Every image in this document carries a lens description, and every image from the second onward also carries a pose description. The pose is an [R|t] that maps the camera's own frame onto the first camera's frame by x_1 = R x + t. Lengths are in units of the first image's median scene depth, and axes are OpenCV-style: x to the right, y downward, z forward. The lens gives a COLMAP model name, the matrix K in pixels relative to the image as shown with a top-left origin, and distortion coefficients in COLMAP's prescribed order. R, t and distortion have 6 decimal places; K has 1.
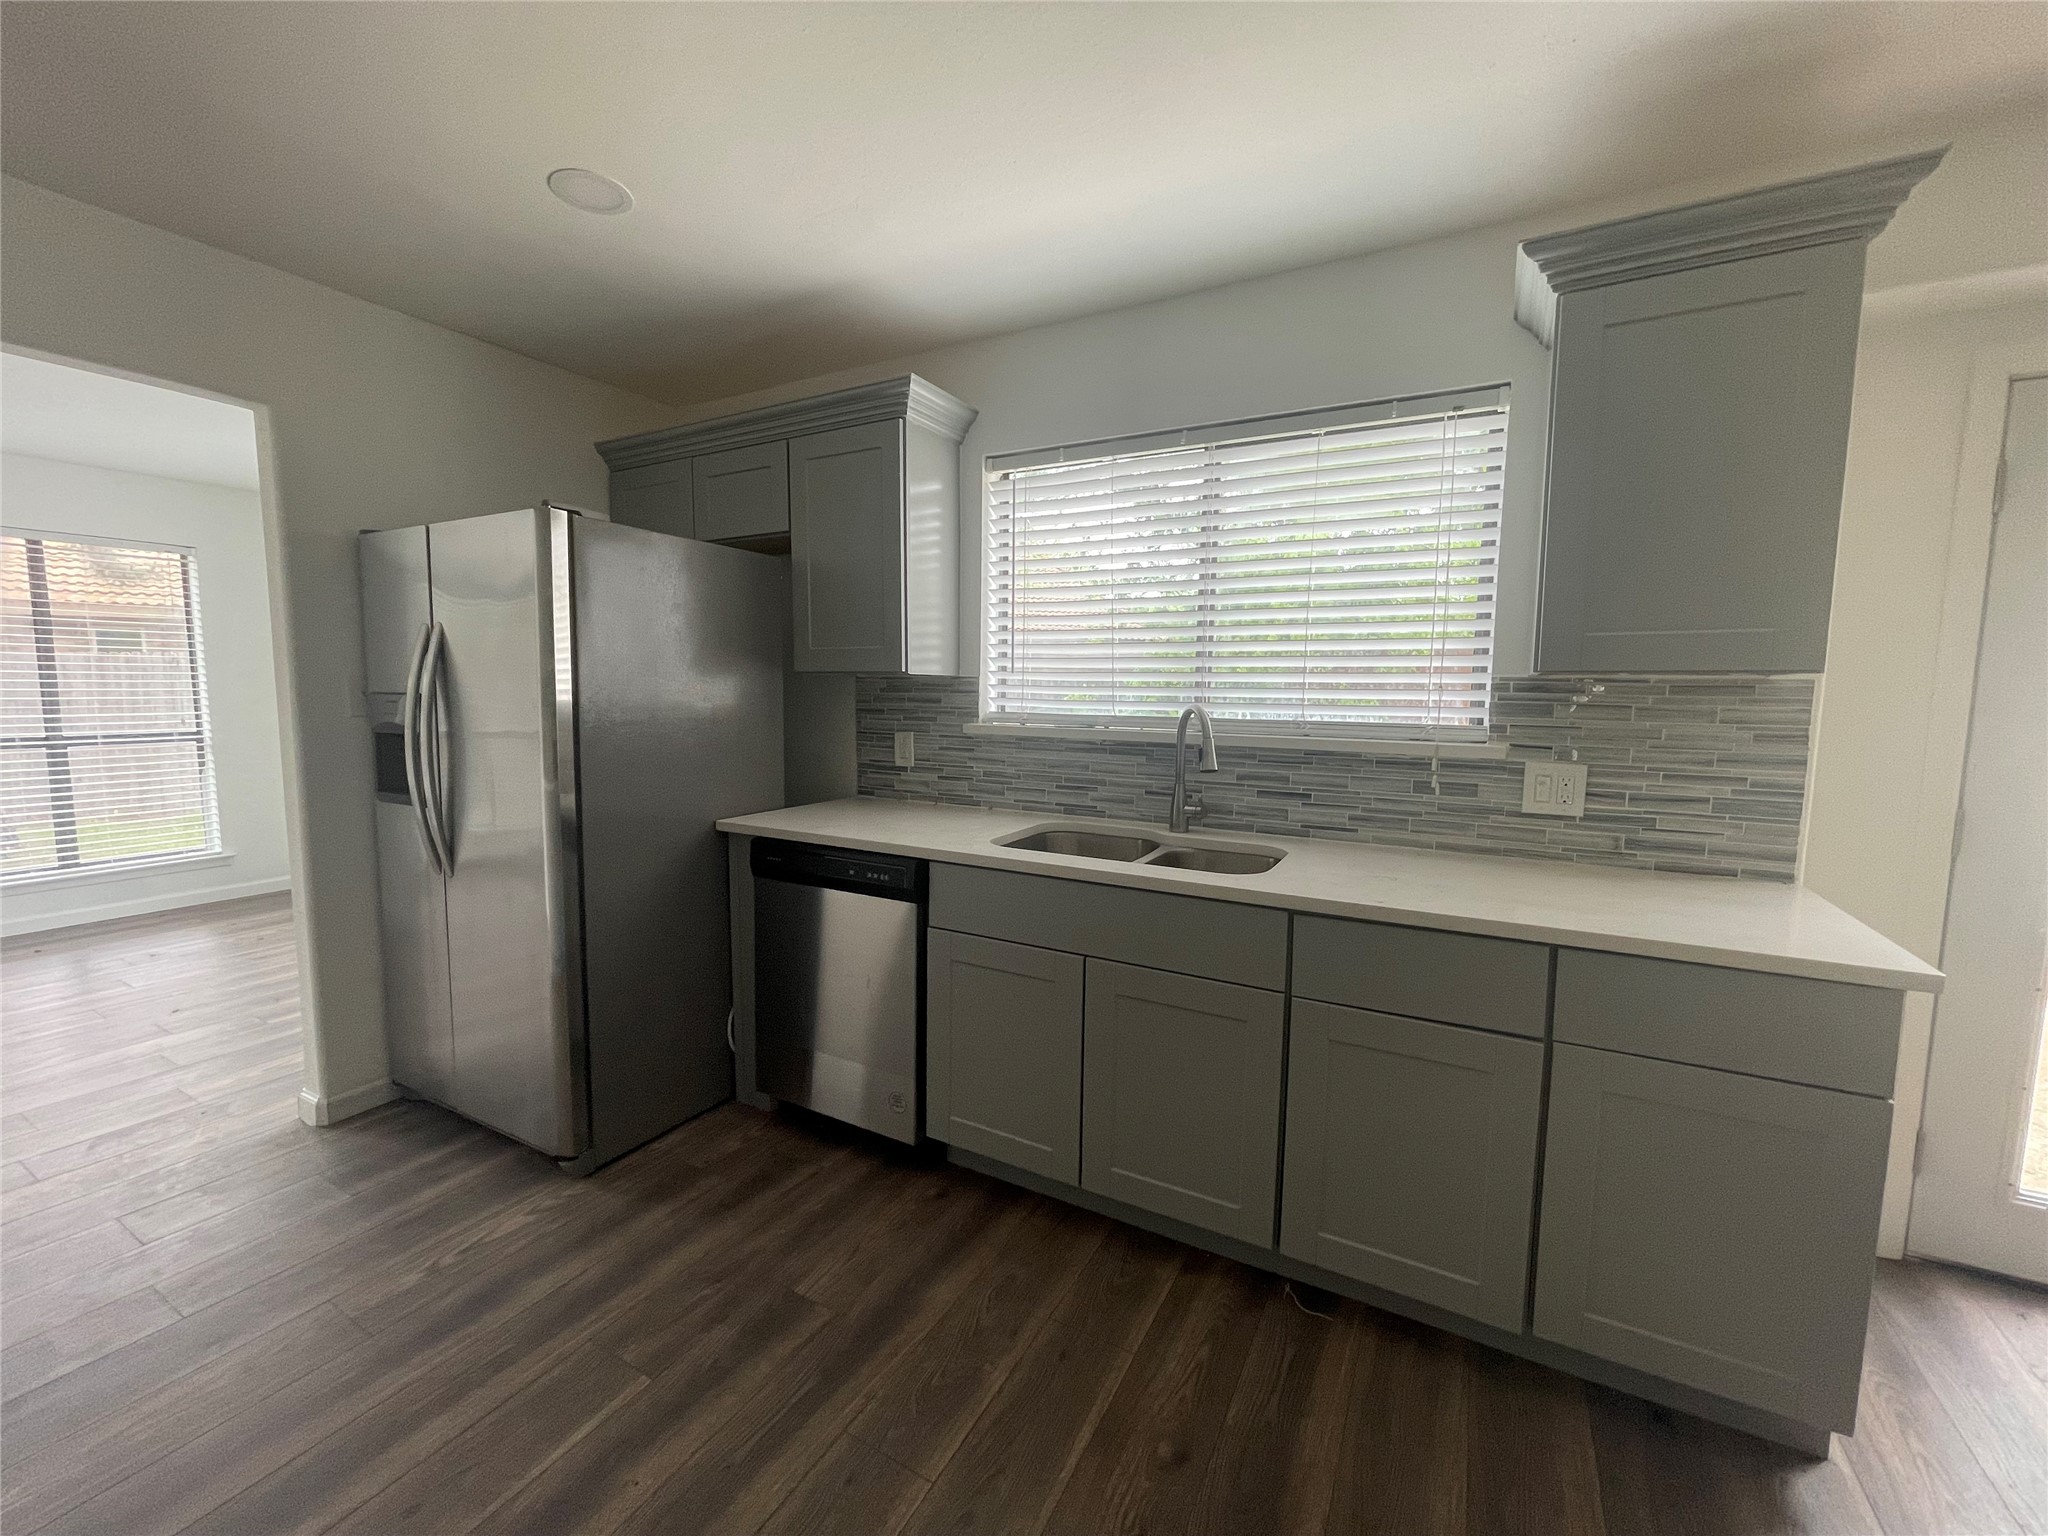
lens RADIAL K [[828.0, 0, 1022.1], [0, 828.0, 766.2], [0, 0, 1]] dist [-0.003750, 0.001997]
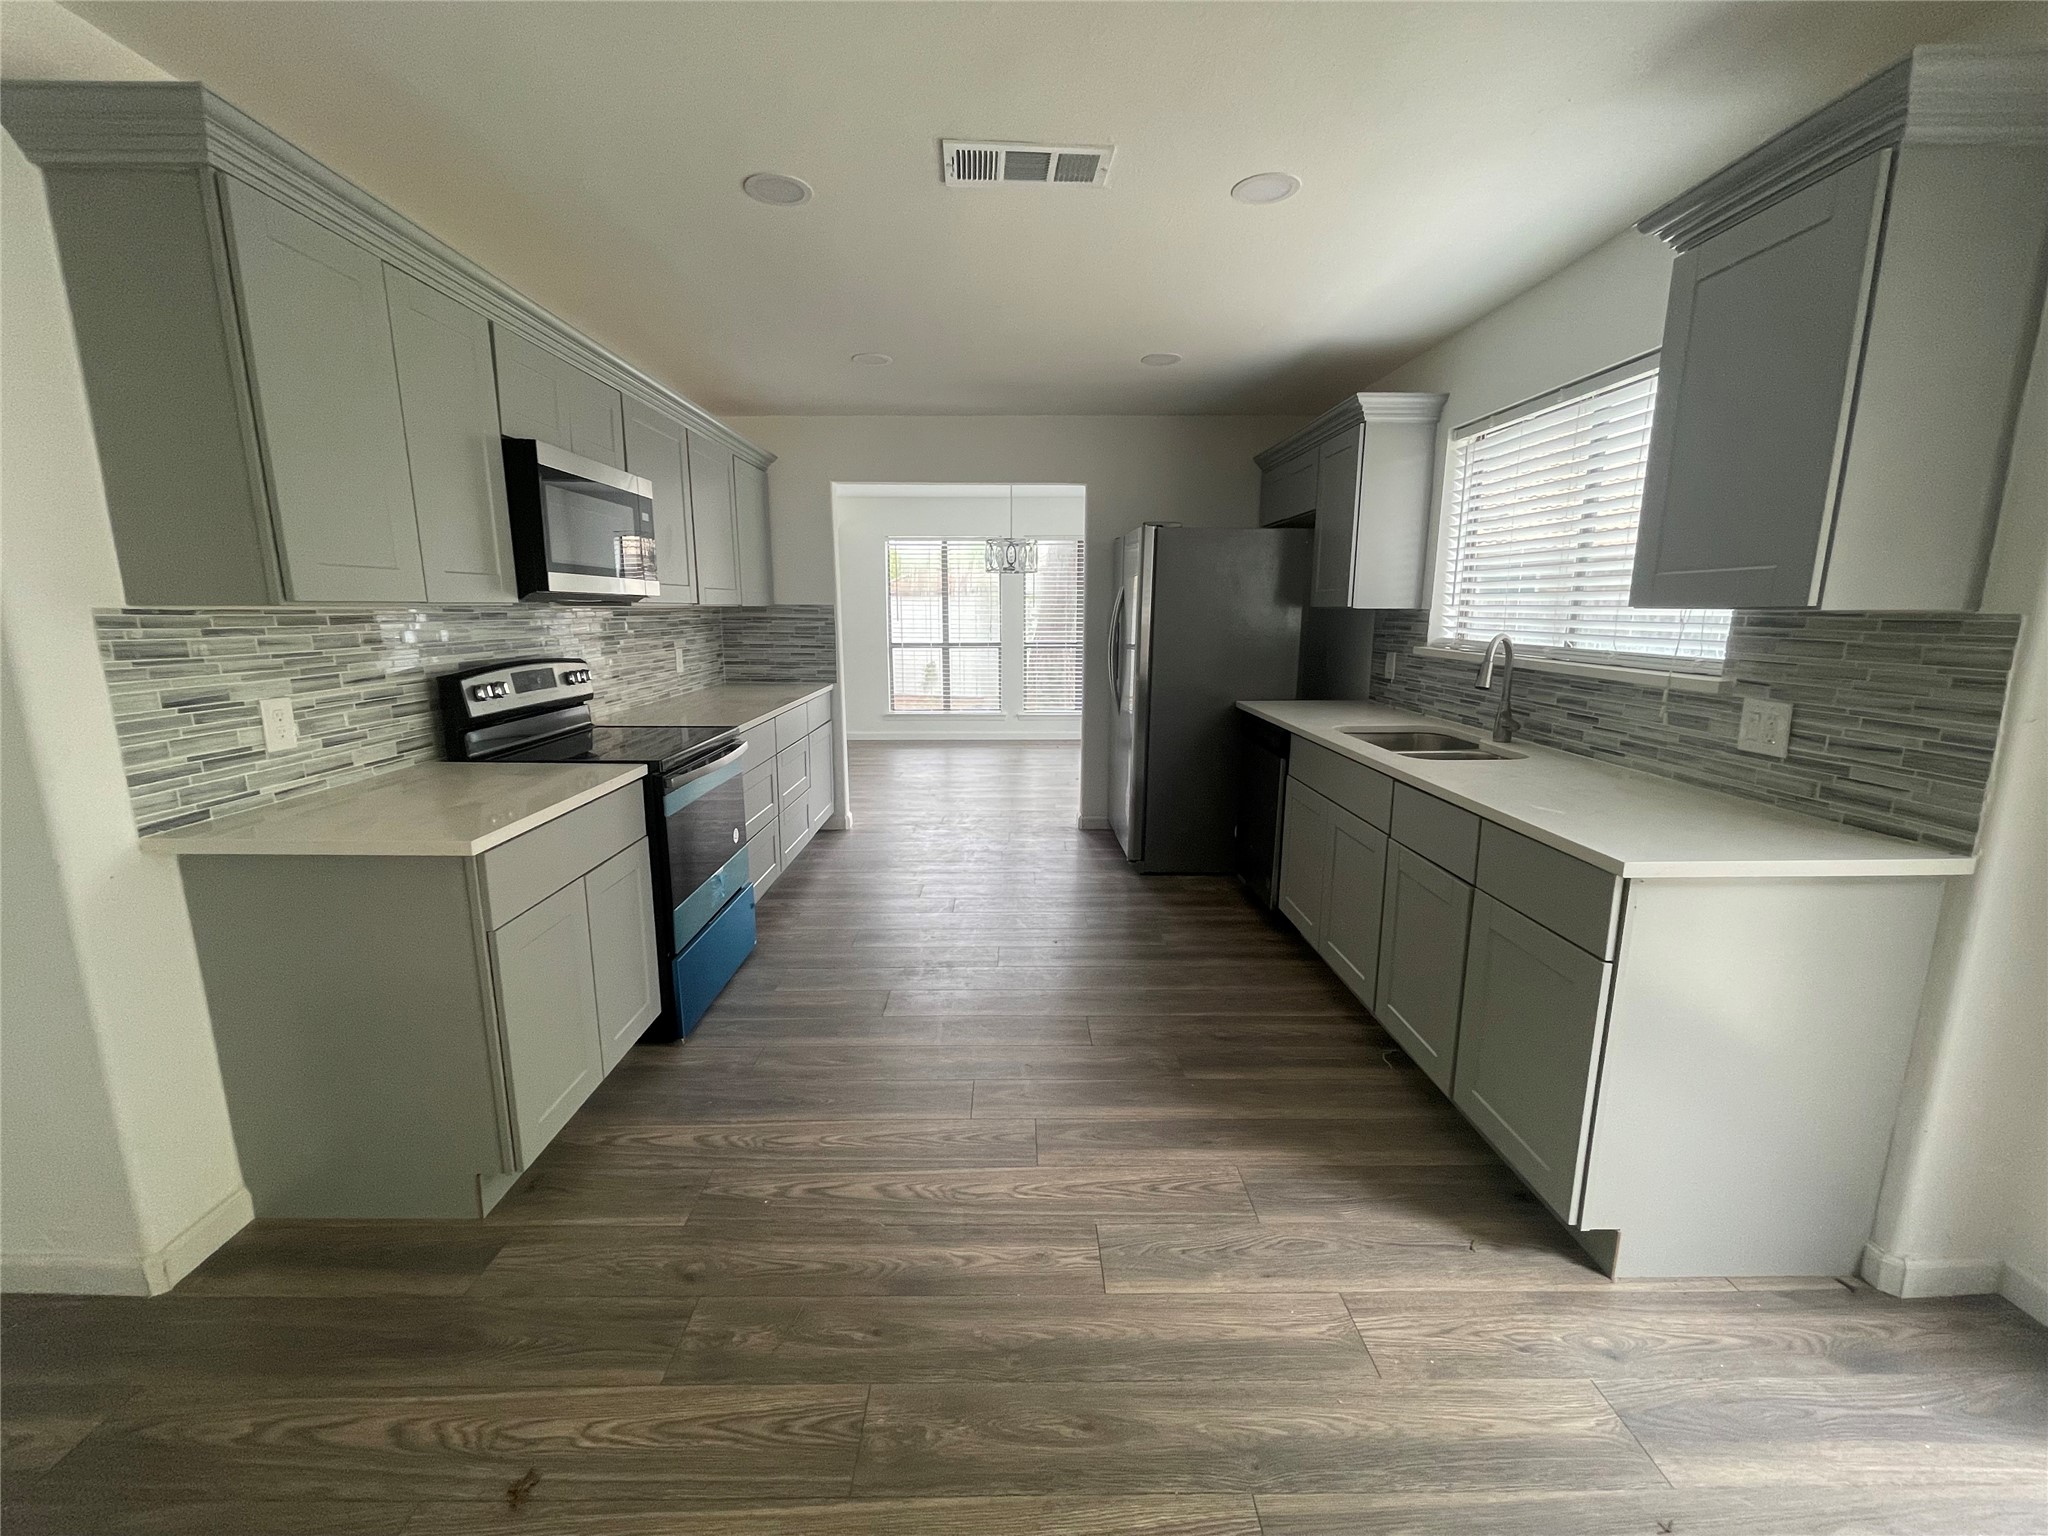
lens RADIAL K [[828.0, 0, 1016.2], [0, 828.0, 763.6], [0, 0, 1]] dist [-0.003750, 0.001997]
pose [[0.495550, 0.149961, -0.855536, 0.969427], [-0.074028, 0.988691, 0.130422, 0.007499], [0.865419, -0.001297, 0.501047, -0.228729]]
